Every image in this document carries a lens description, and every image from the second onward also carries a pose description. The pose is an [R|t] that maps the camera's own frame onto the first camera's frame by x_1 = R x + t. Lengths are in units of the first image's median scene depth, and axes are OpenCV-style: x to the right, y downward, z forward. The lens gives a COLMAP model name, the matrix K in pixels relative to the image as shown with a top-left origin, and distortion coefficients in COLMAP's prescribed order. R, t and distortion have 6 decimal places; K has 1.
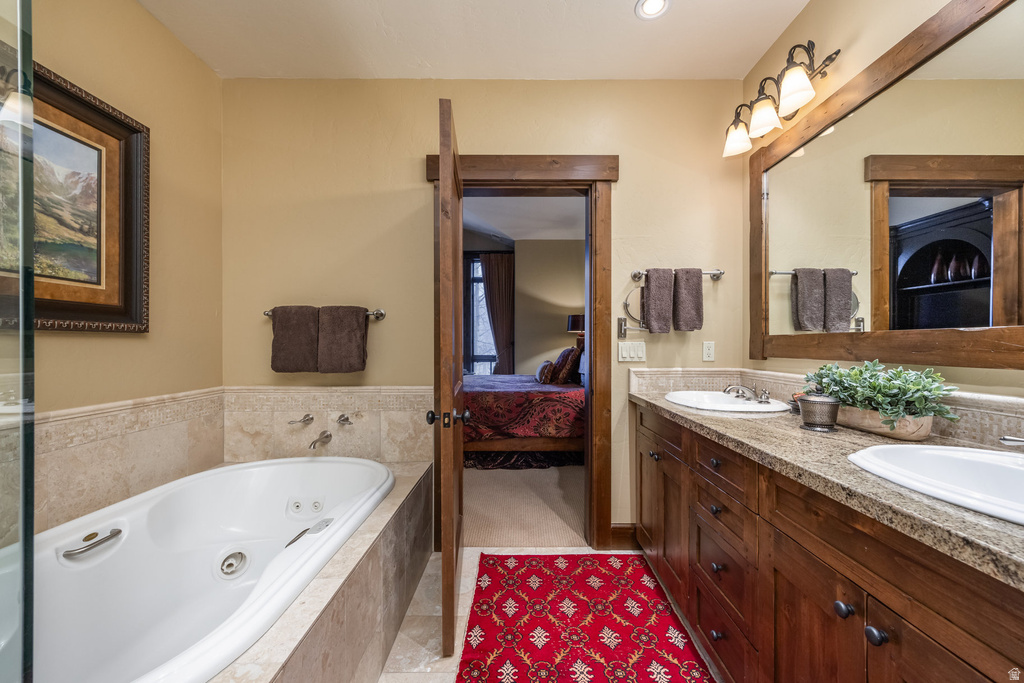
lens RADIAL K [[425.5, 0, 517.0], [0, 425.5, 345.0], [0, 0, 1]] dist [0.001208, 0.000006]
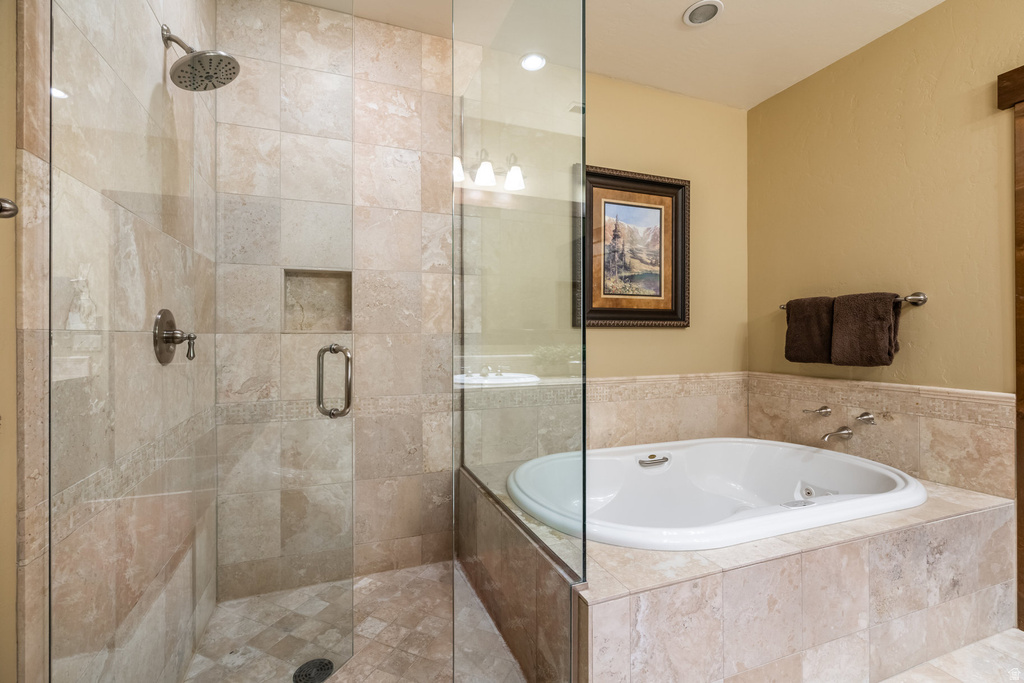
lens RADIAL K [[458.1, 0, 512.1], [0, 458.1, 340.7], [0, 0, 1]] dist [-0.006197, -0.000785]
pose [[0.363360, 0.004664, -0.931637, 0.351250], [-0.001020, 0.999989, 0.004609, 0.009731], [0.931648, -0.000725, 0.363361, -0.094248]]
